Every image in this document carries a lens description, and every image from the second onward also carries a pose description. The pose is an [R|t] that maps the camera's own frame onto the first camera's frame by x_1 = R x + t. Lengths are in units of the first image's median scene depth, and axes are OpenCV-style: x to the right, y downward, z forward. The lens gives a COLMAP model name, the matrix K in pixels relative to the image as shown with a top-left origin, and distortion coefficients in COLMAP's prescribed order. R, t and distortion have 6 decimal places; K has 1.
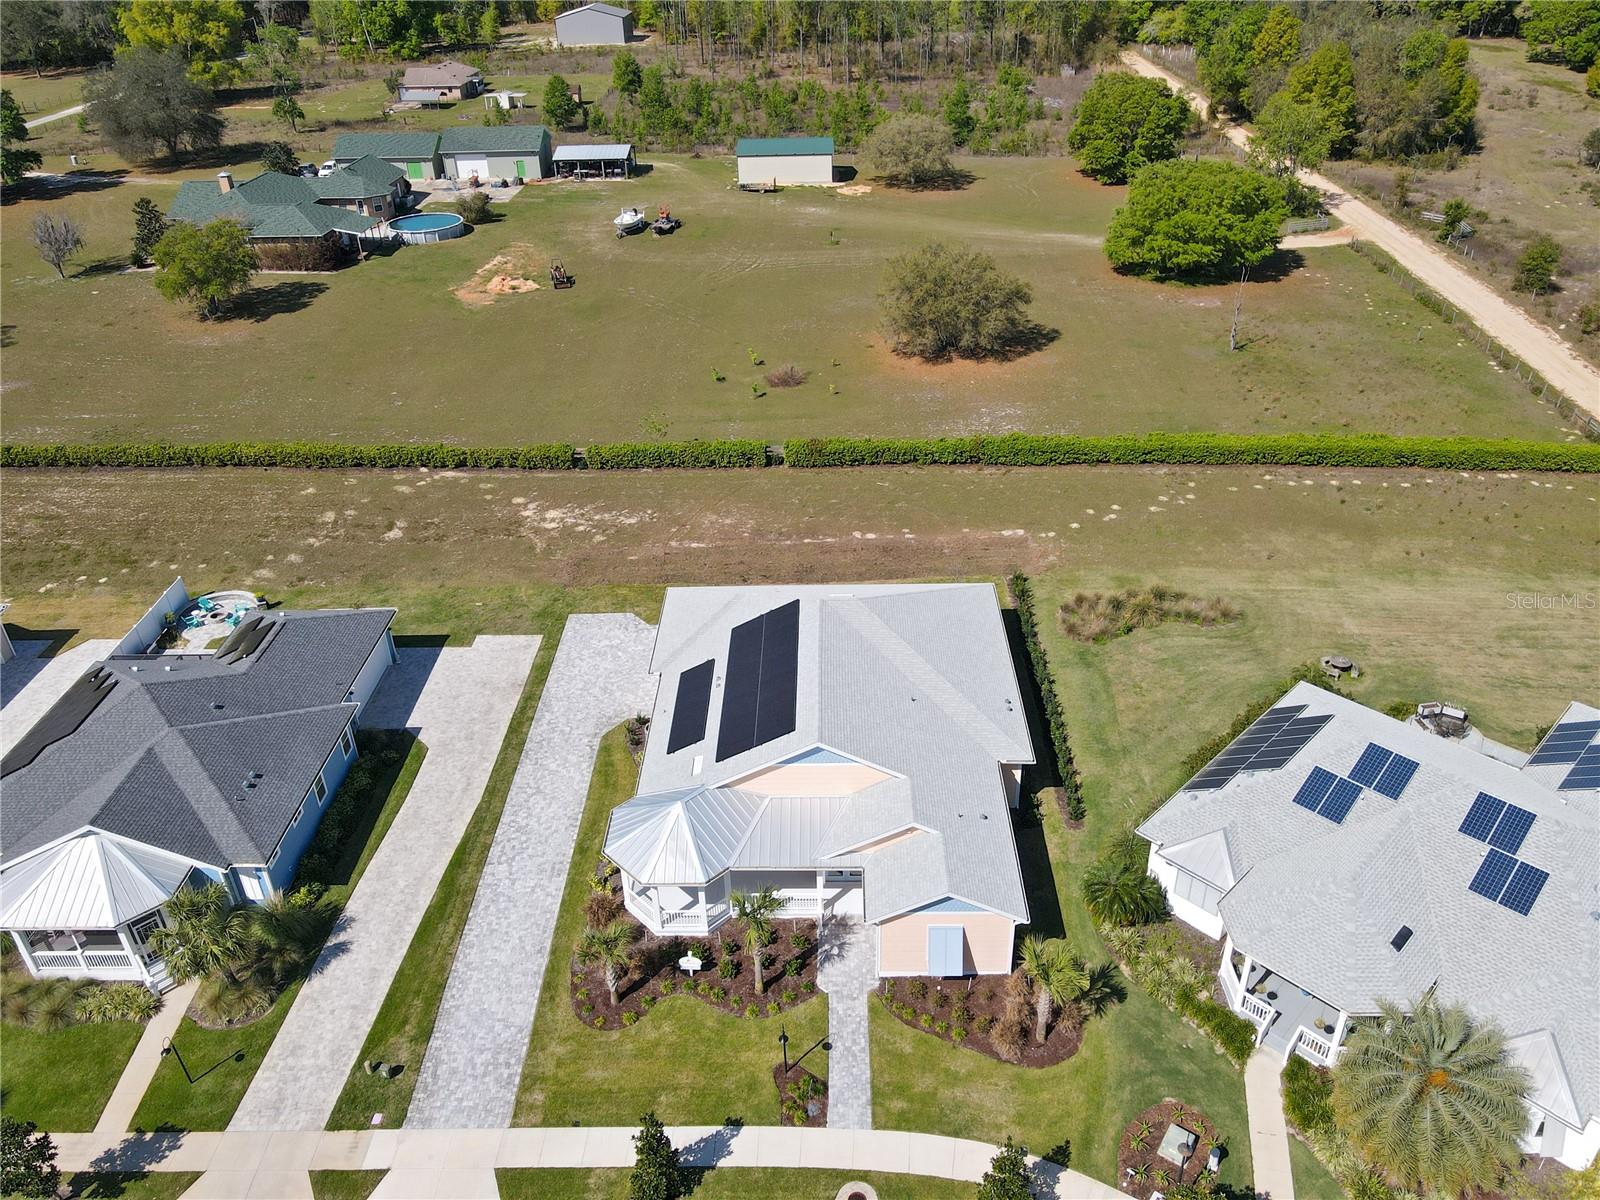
lens RADIAL K [[1211.7, 0, 800.0], [0, 1211.7, 600.0], [0, 0, 1]] dist [0.006737, 0.009610]
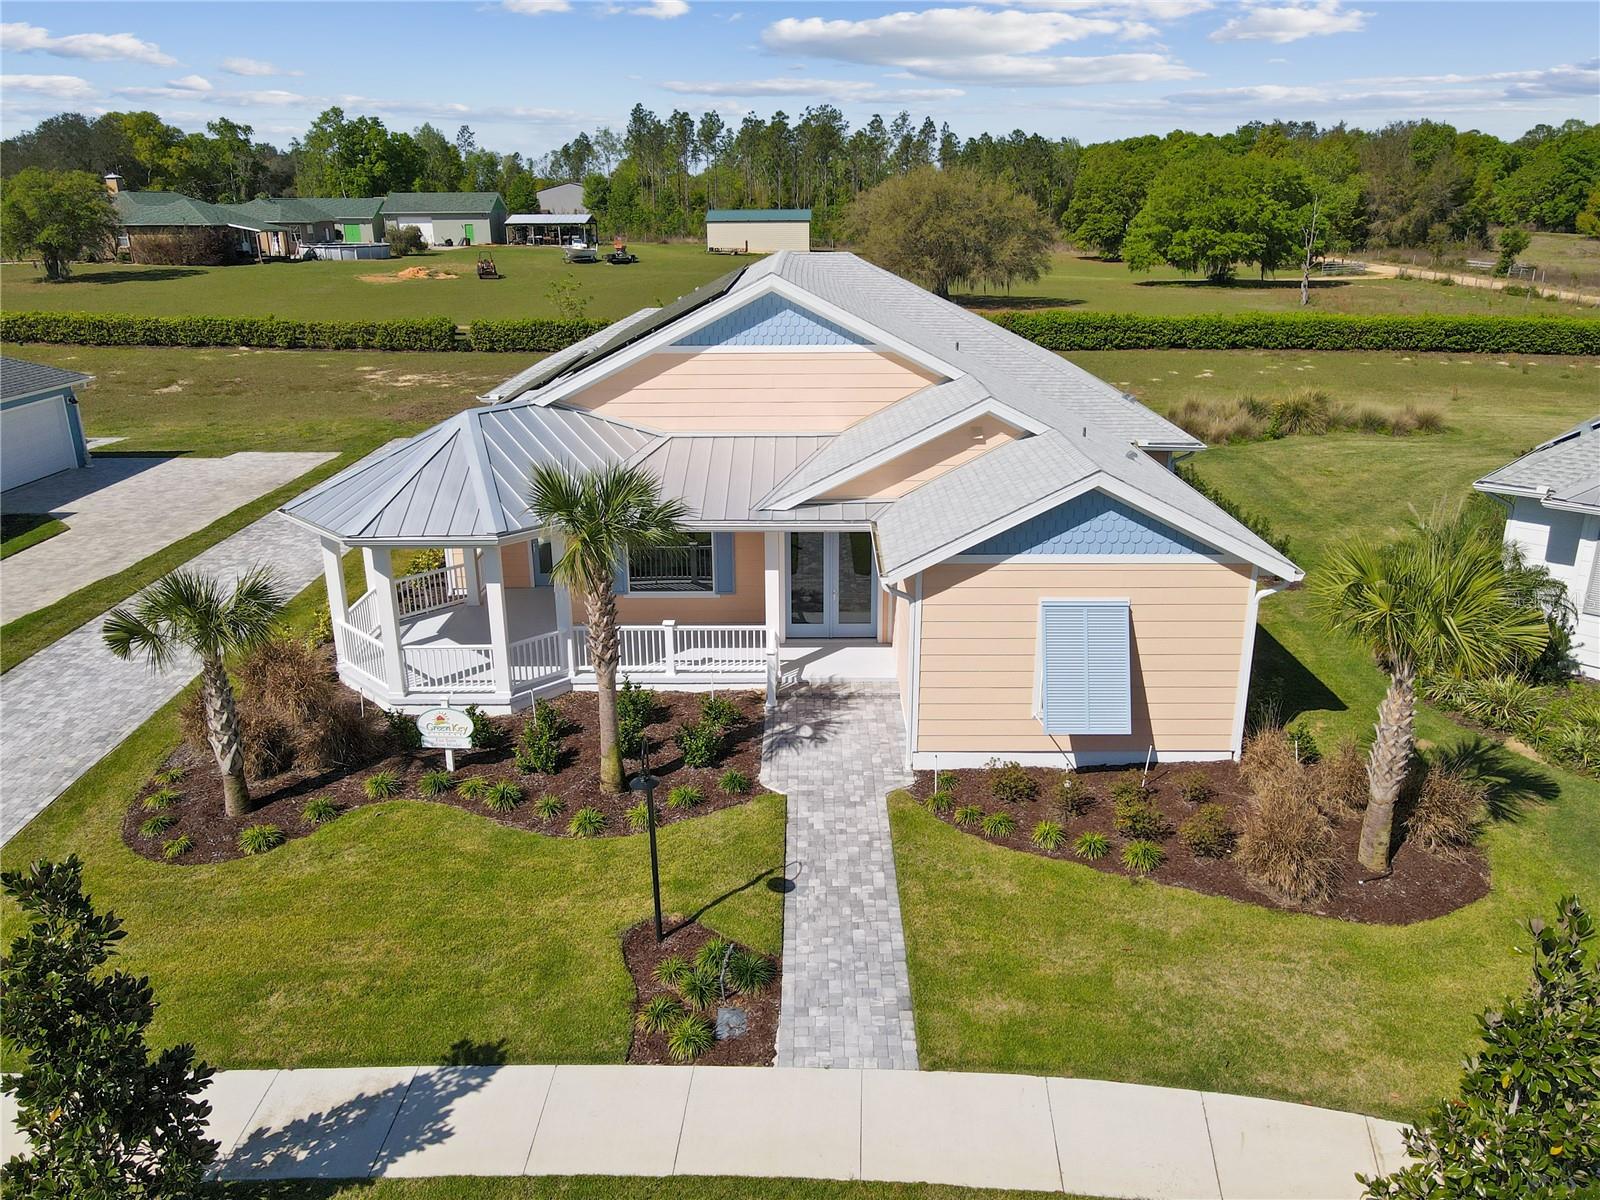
lens RADIAL K [[1175.6, 0, 800.0], [0, 1175.6, 600.0], [0, 0, 1]] dist [0.012441, 0.001208]
pose [[0.999699, 0.014792, 0.019585, 0.019262], [-0.010123, 0.975440, -0.220034, 0.348440], [-0.022359, 0.219769, 0.975296, 0.617336]]
